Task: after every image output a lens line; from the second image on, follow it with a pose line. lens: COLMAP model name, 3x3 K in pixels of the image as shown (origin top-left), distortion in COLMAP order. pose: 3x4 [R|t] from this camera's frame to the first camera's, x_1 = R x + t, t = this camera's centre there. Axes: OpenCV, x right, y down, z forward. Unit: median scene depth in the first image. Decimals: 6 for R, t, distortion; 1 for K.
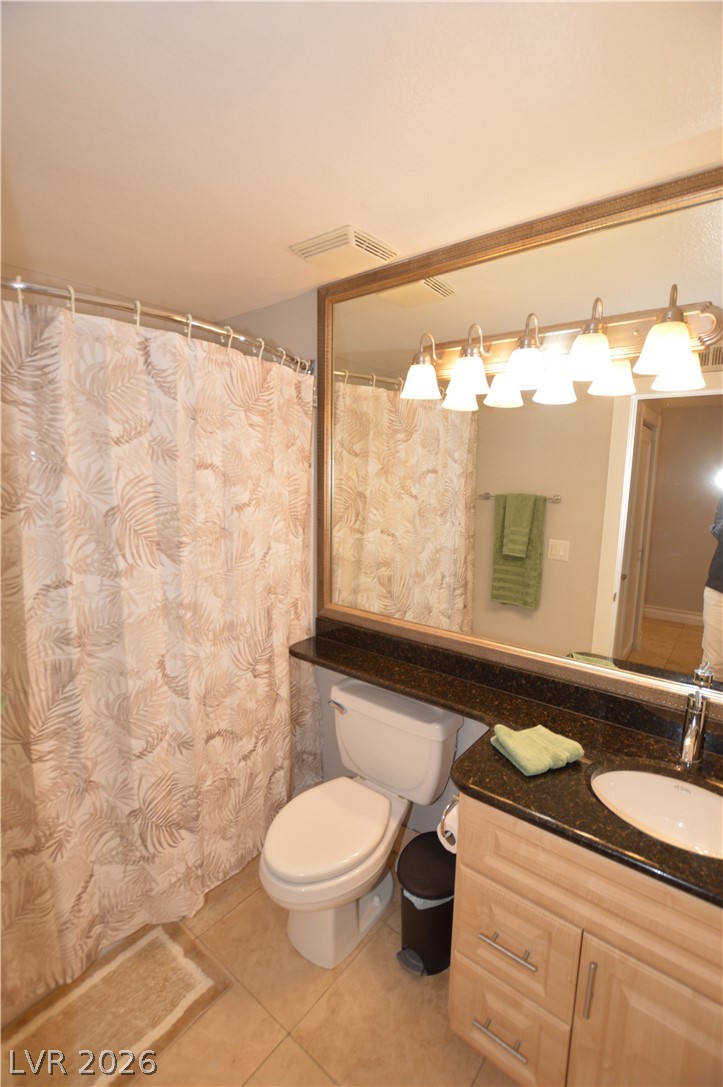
lens RADIAL K [[482.7, 0, 355.6], [0, 482.7, 547.7], [0, 0, 1]] dist [-0.033792, 0.004142]
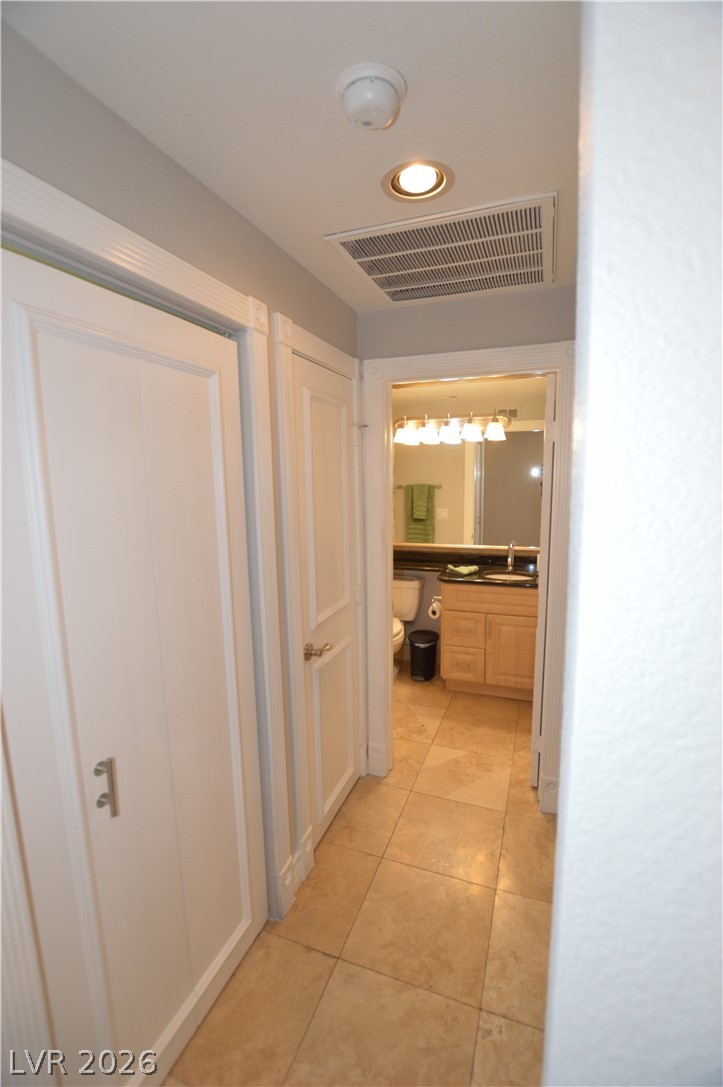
lens RADIAL K [[482.7, 0, 359.9], [0, 482.7, 542.4], [0, 0, 1]] dist [-0.033792, 0.004142]
pose [[0.946204, -0.065760, 0.316819, -0.464199], [0.070681, 0.997491, -0.004050, 0.098304], [-0.315758, 0.026225, 0.948477, -0.643166]]
